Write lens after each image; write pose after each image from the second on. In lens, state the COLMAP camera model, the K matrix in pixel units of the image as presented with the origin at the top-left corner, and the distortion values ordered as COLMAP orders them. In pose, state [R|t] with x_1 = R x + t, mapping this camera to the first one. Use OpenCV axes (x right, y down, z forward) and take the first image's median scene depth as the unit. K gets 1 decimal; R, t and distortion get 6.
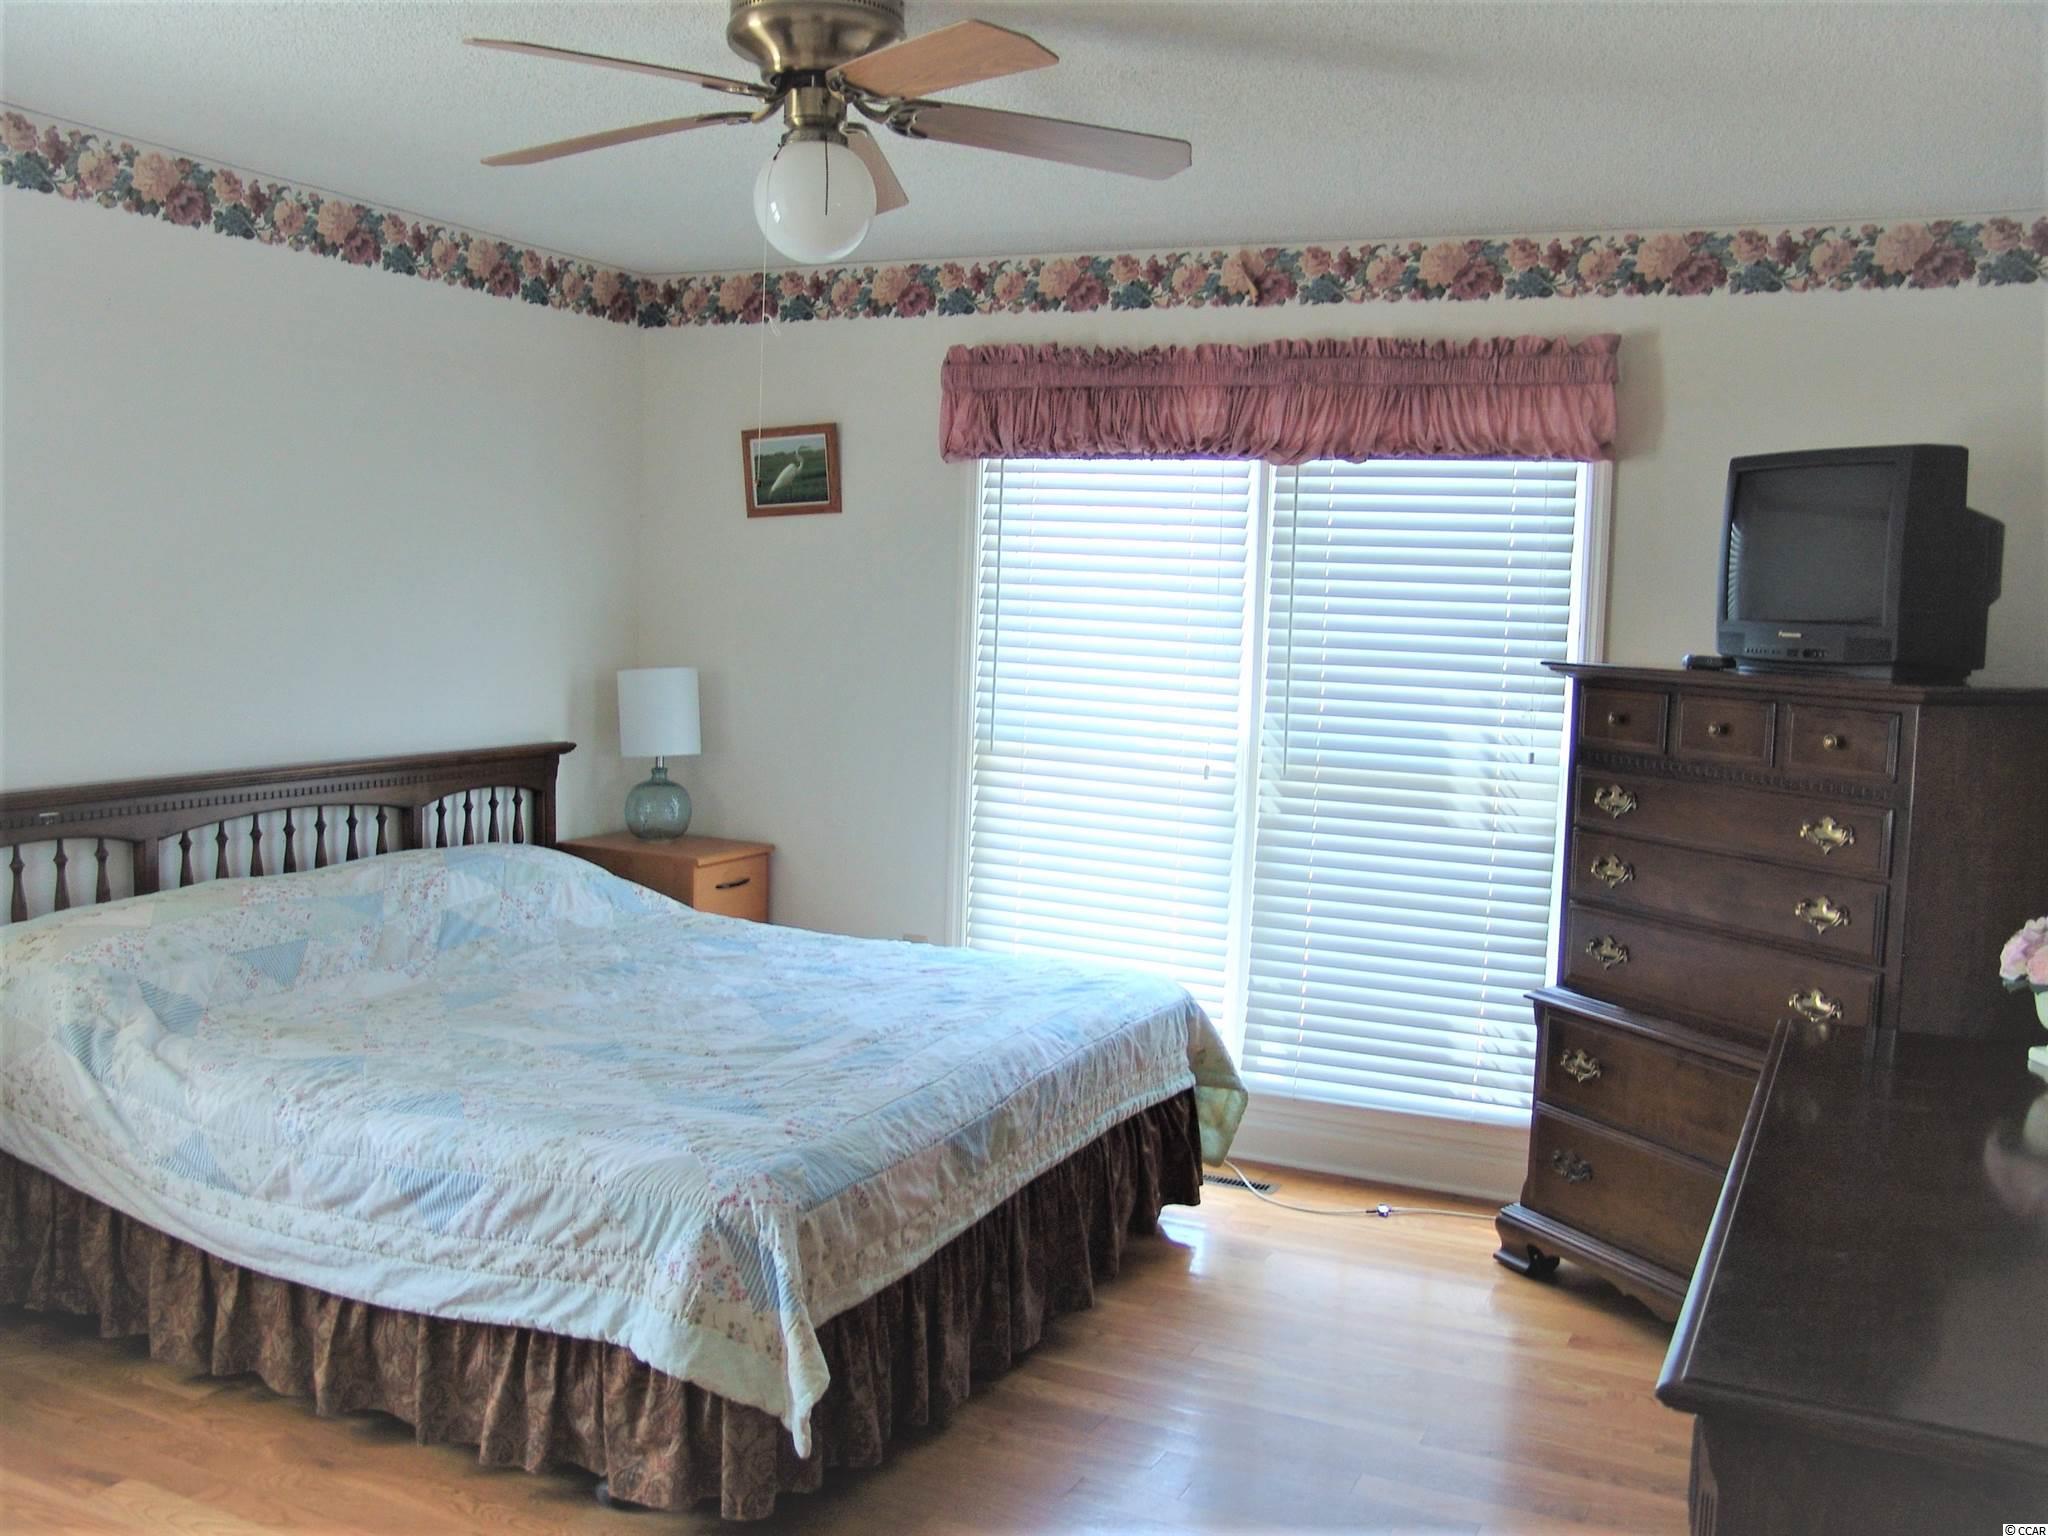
lens RADIAL K [[1857.2, 0, 1024.0], [0, 1857.2, 768.0], [0, 0, 1]] dist [-0.144707, 0.195895]
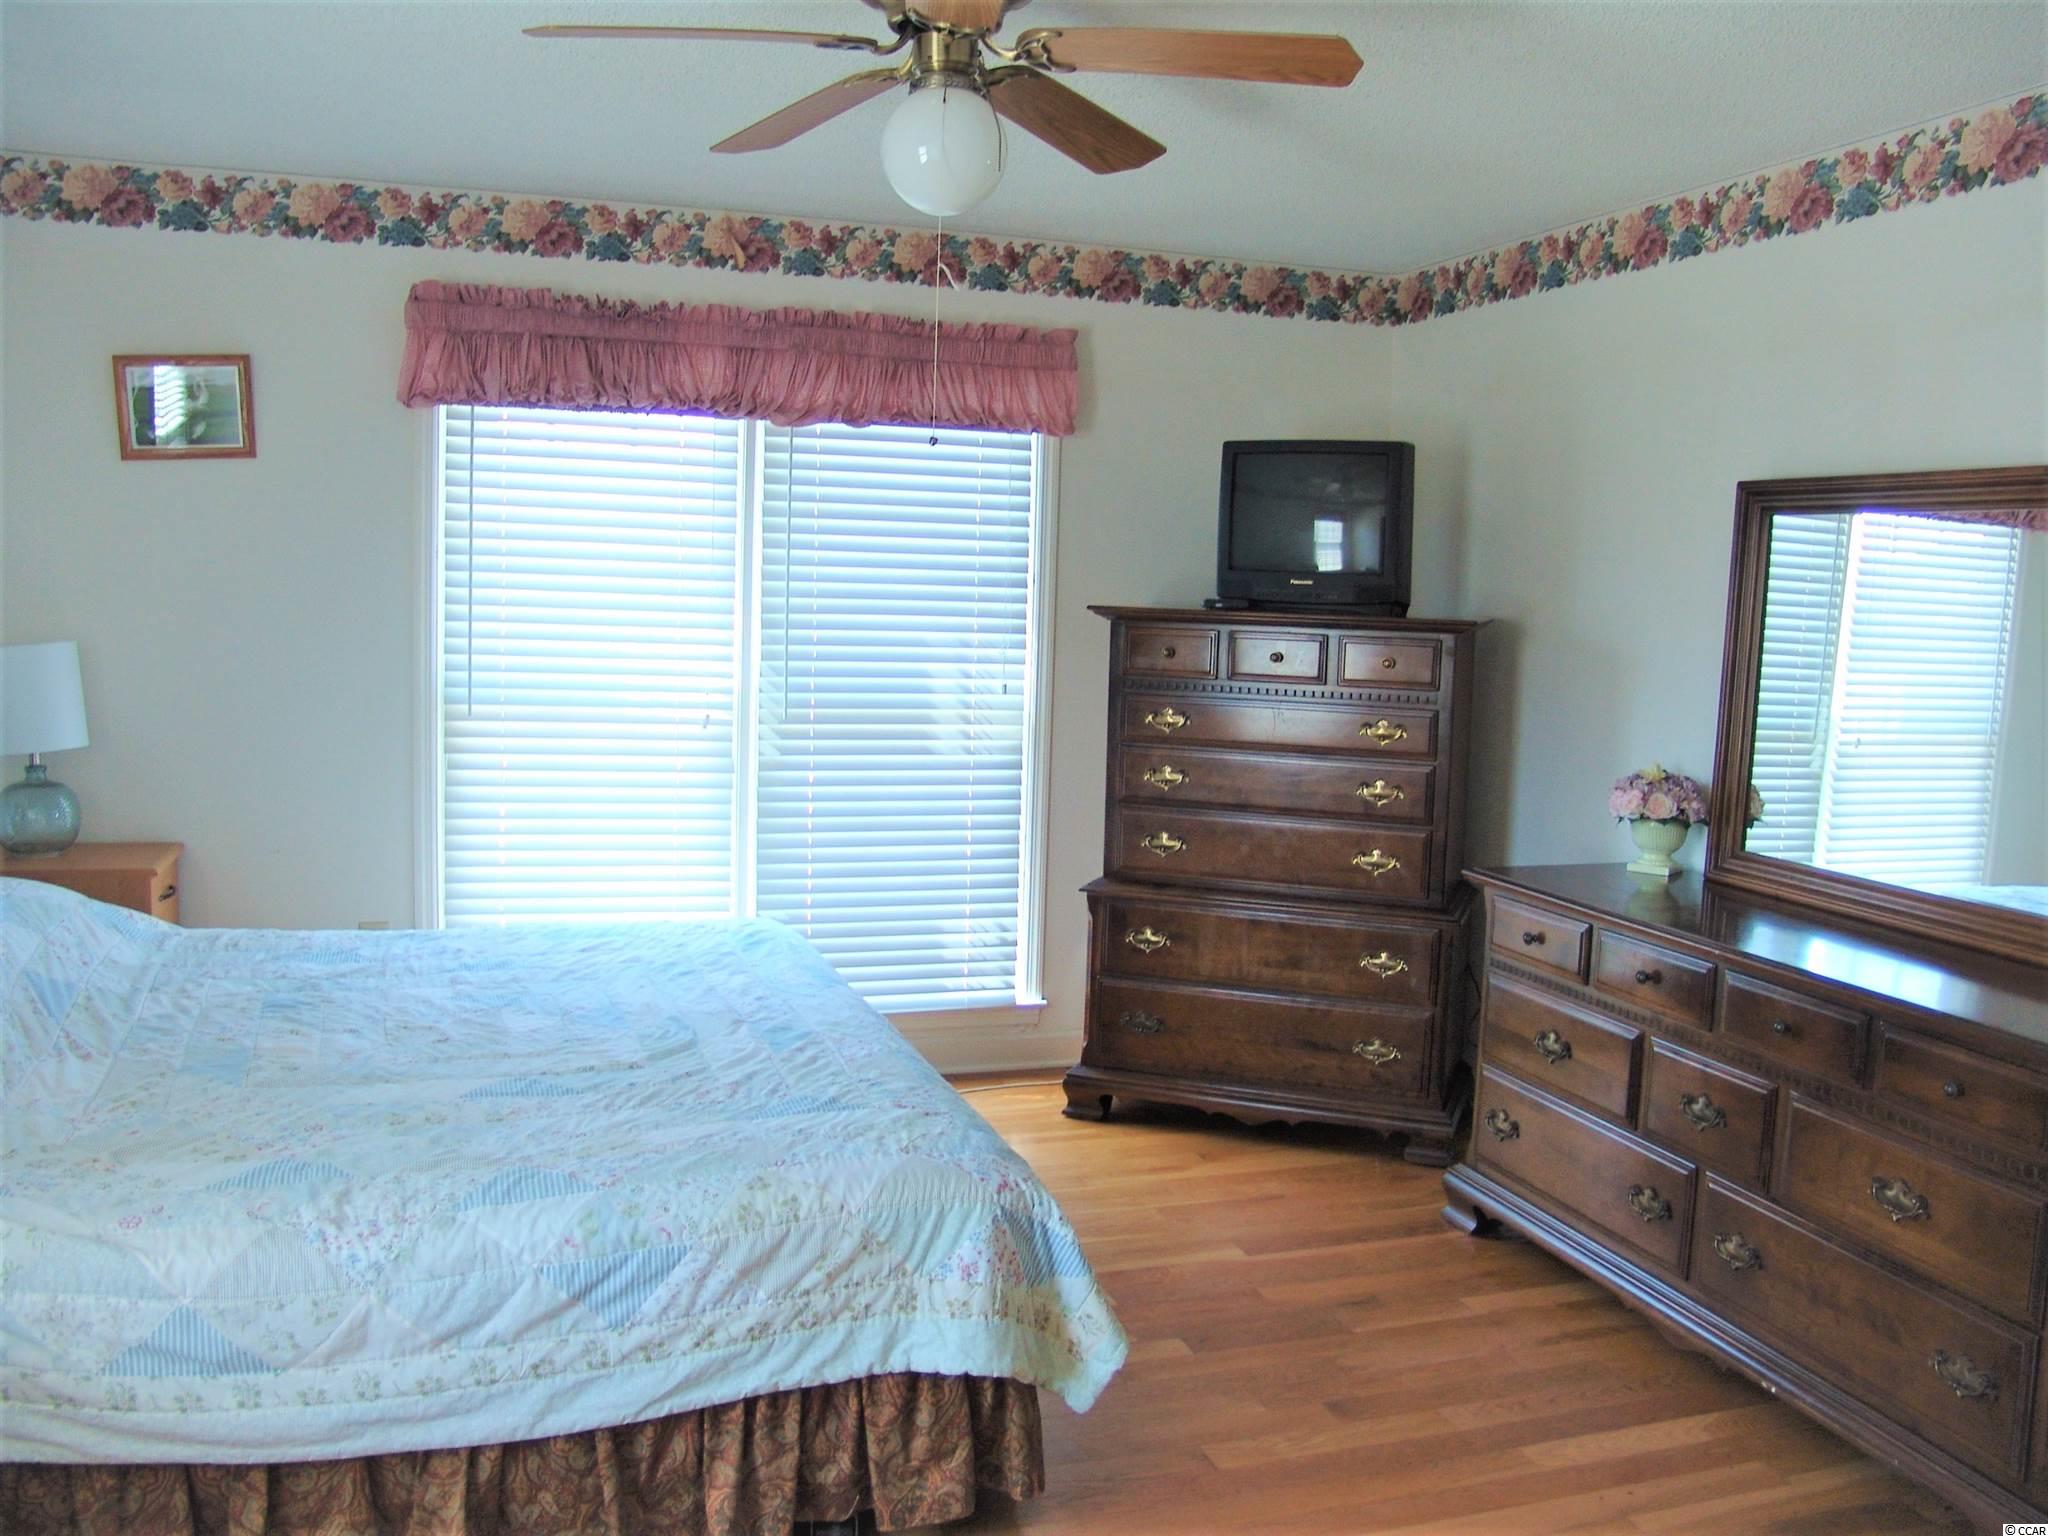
lens RADIAL K [[1732.5, 0, 1023.3], [0, 1732.5, 726.7], [0, 0, 1]] dist [-0.136732, 0.105372]
pose [[0.722373, -0.073525, 0.687584, -0.480353], [0.056726, 0.997281, 0.047045, -0.033065], [-0.689173, 0.005020, 0.724579, 0.204709]]
